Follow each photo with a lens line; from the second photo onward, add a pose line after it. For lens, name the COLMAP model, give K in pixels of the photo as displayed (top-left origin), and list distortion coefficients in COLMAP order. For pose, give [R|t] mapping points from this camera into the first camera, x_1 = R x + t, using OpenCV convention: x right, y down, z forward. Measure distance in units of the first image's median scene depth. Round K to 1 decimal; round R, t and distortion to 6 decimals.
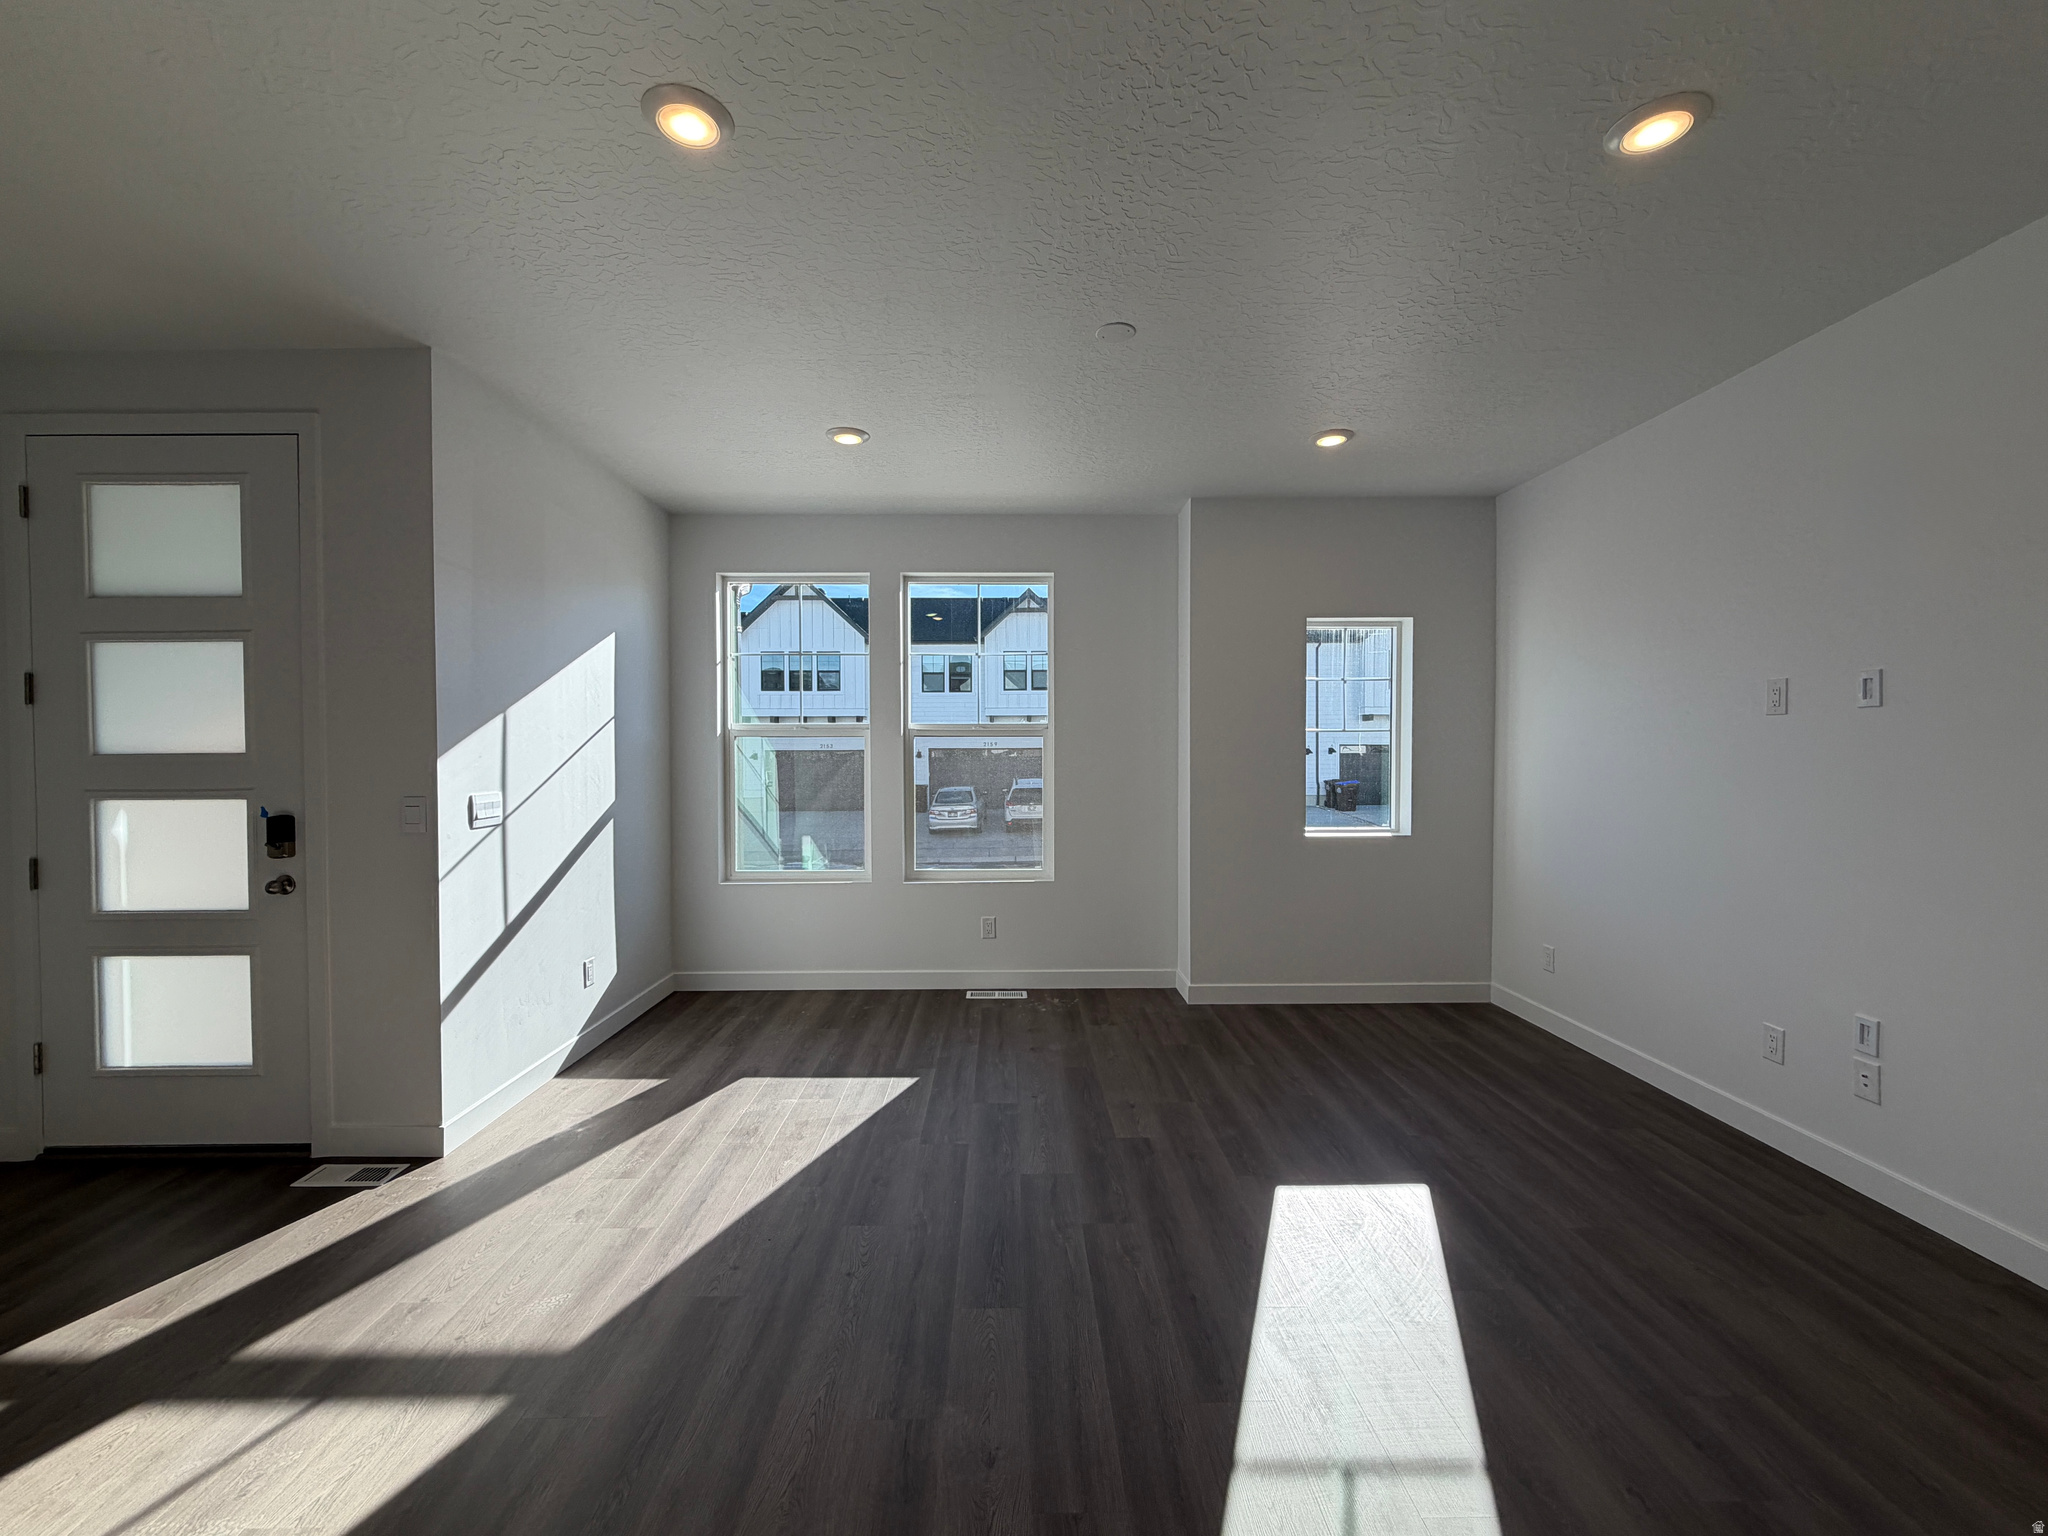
lens RADIAL K [[855.9, 0, 1021.0], [0, 855.9, 761.0], [0, 0, 1]] dist [0.003678, 0.000421]
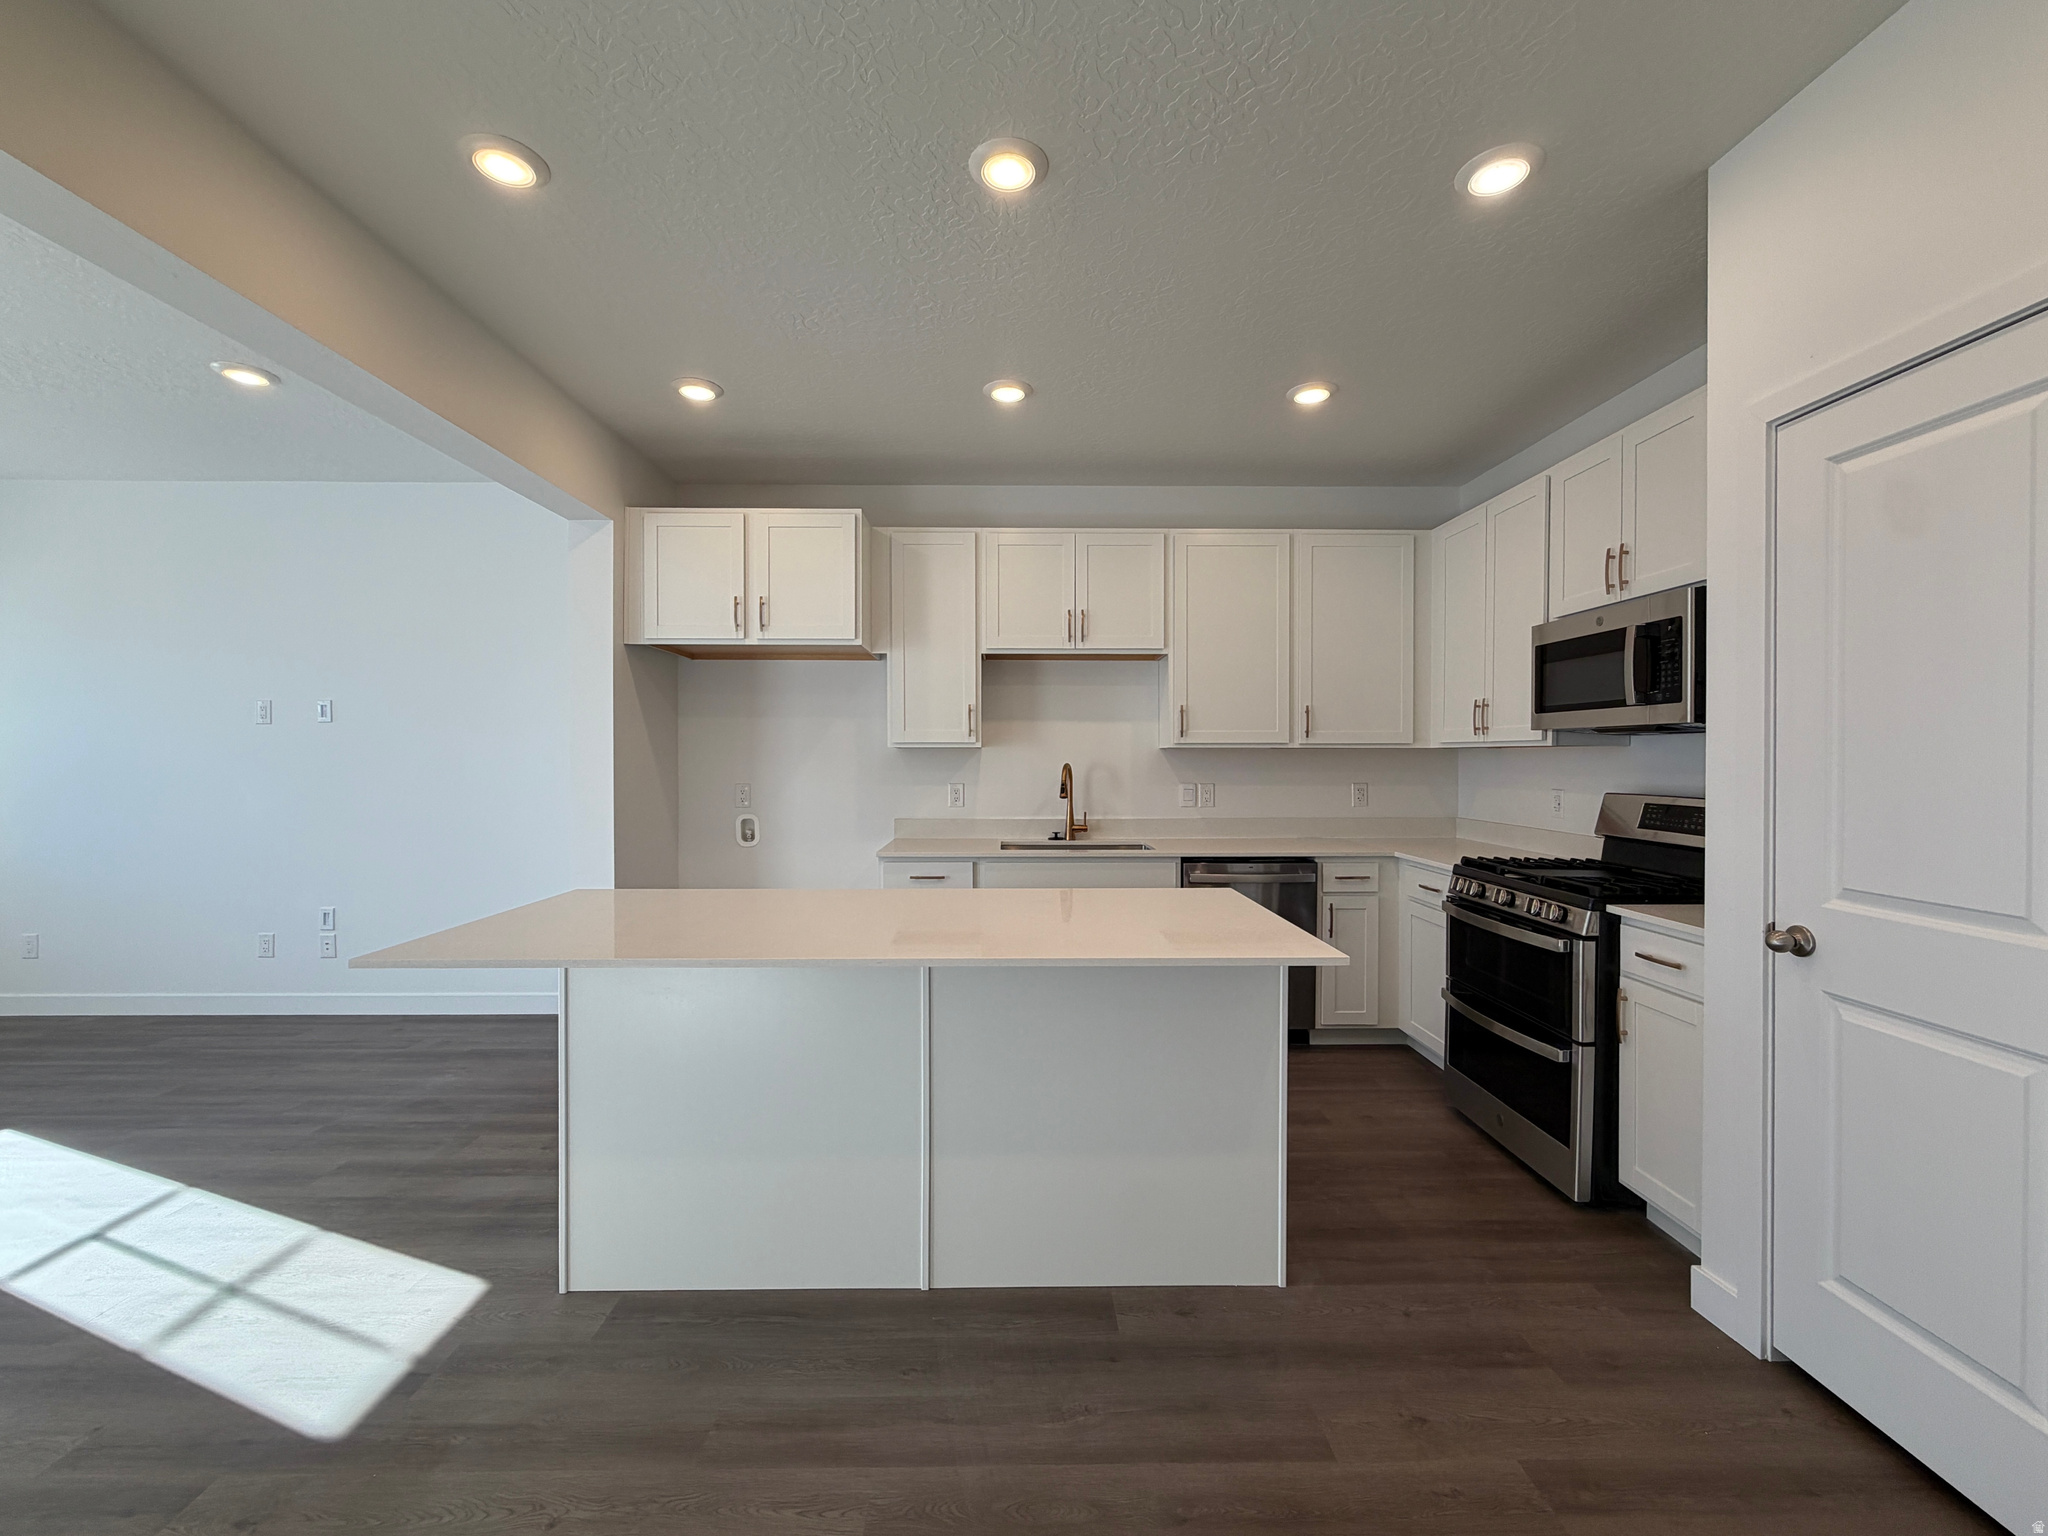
lens RADIAL K [[855.9, 0, 1016.7], [0, 855.9, 773.3], [0, 0, 1]] dist [0.003678, 0.000421]
pose [[0.024202, -0.017626, 0.999552, -0.661854], [0.014698, 0.999743, 0.017274, 0.027678], [-0.999599, 0.014273, 0.024455, -0.393424]]
